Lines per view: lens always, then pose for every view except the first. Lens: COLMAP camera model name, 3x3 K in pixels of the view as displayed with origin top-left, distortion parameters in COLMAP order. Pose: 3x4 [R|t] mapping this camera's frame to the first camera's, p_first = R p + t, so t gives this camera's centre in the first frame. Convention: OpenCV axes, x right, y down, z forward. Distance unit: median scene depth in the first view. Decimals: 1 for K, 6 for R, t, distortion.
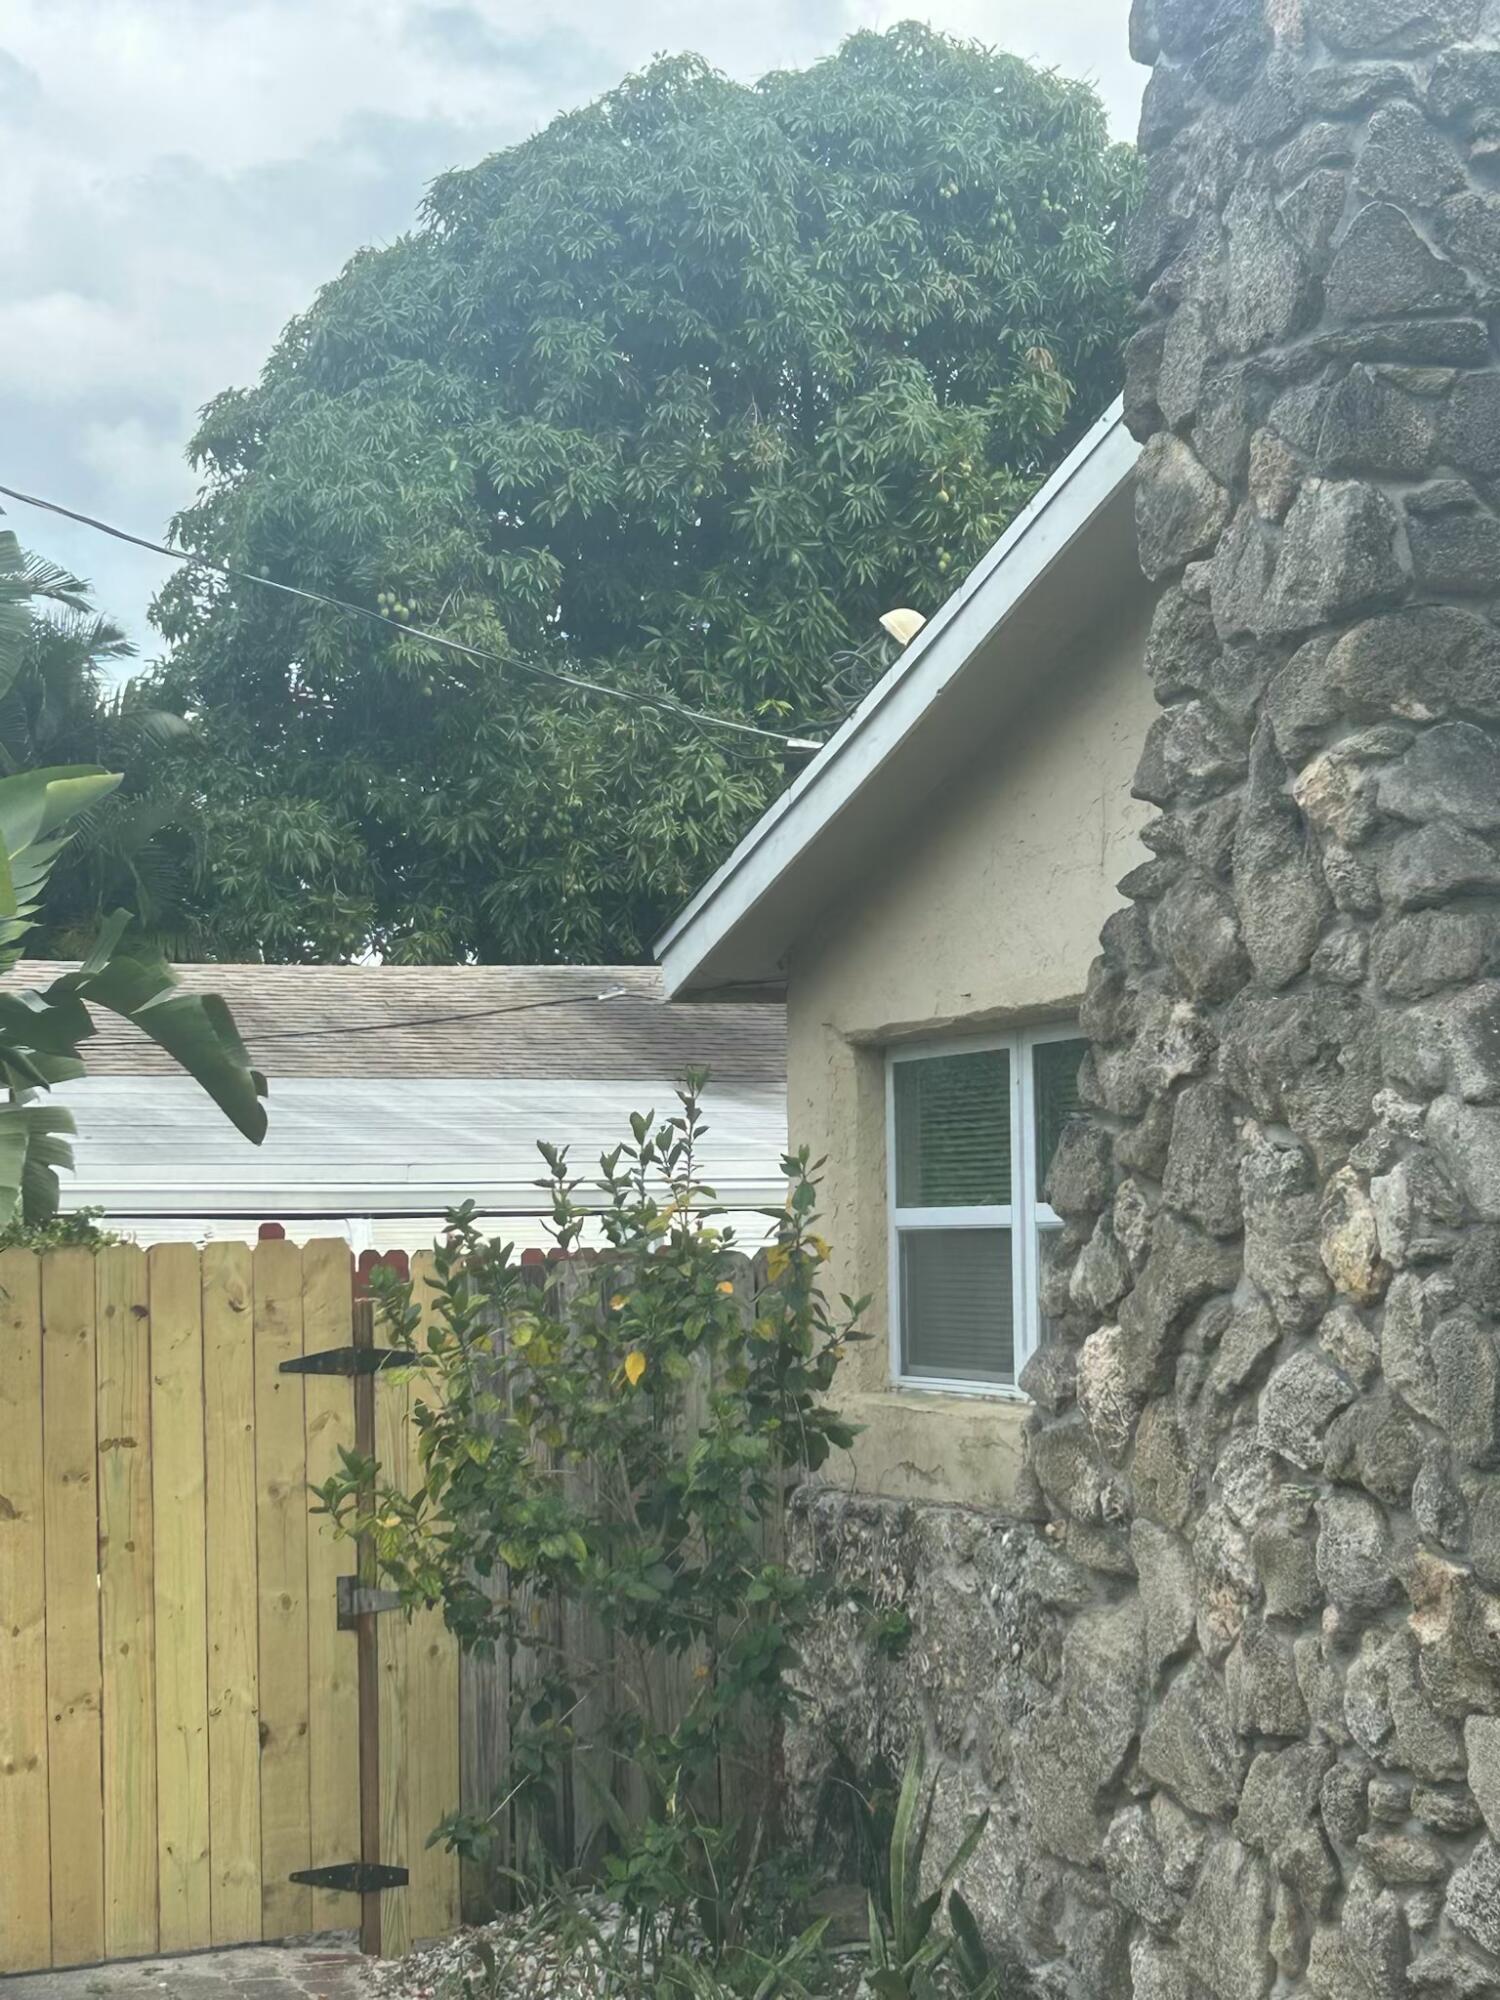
lens RADIAL K [[3722.0, 0, 751.0], [0, 3722.0, 1036.6], [0, 0, 1]] dist [0.220107, -1.115934]
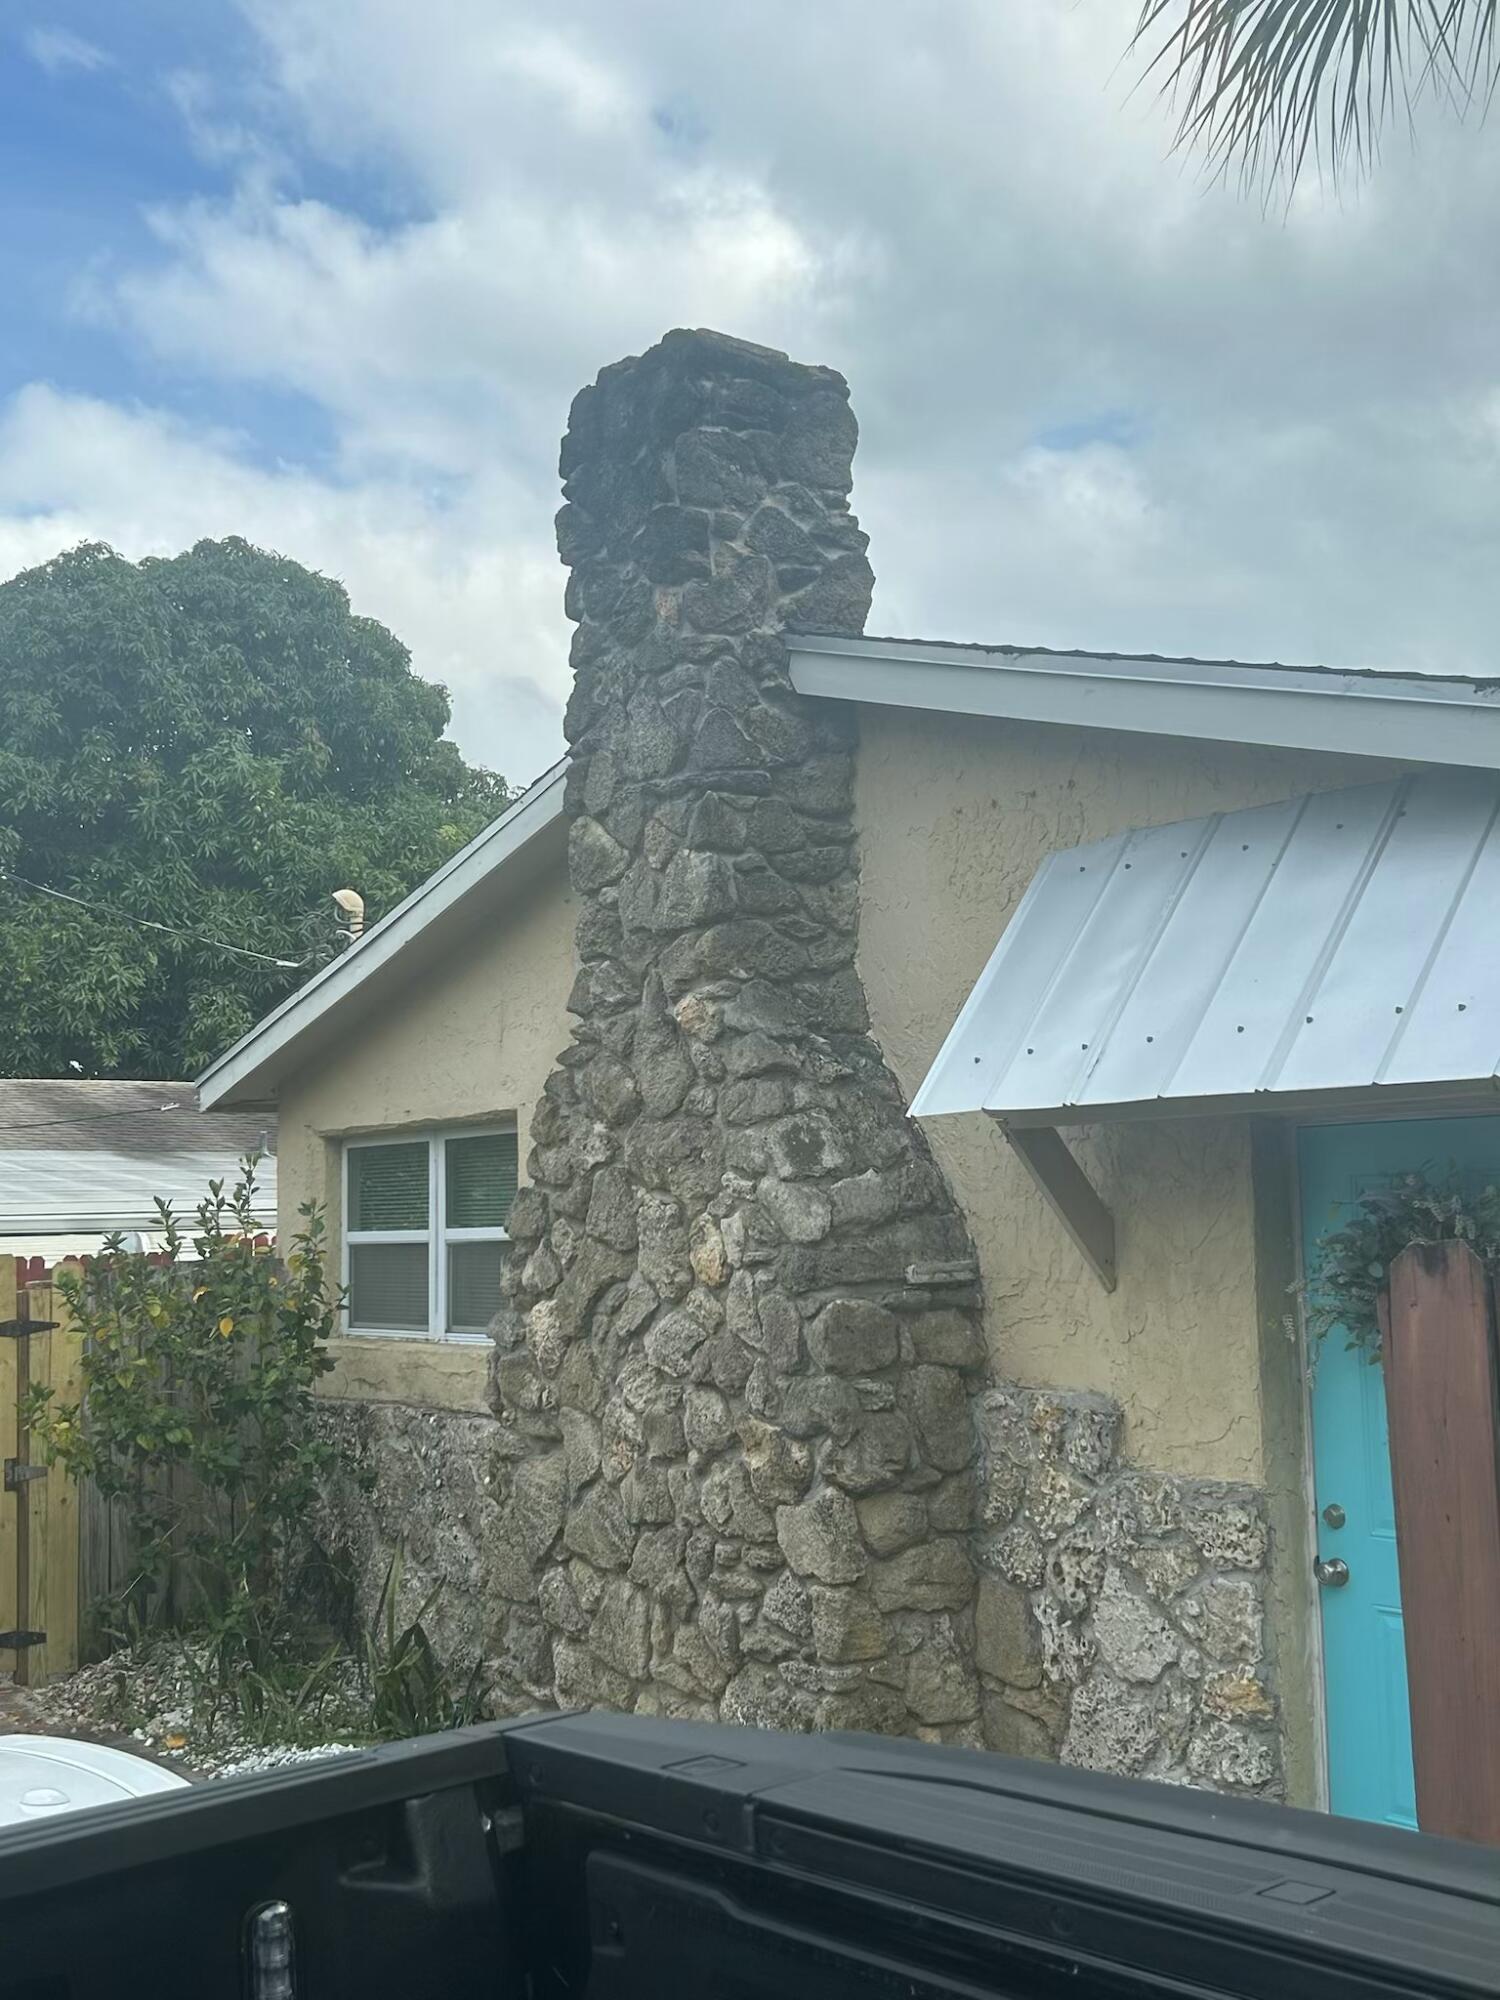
lens RADIAL K [[2136.0, 0, 750.0], [0, 2136.0, 1000.0], [0, 0, 1]] dist [0.169145, -0.624634]
pose [[0.945346, 0.024135, 0.325173, -0.158245], [-0.007135, 0.998549, -0.053372, -0.013953], [-0.325990, 0.048135, 0.944147, -0.028365]]
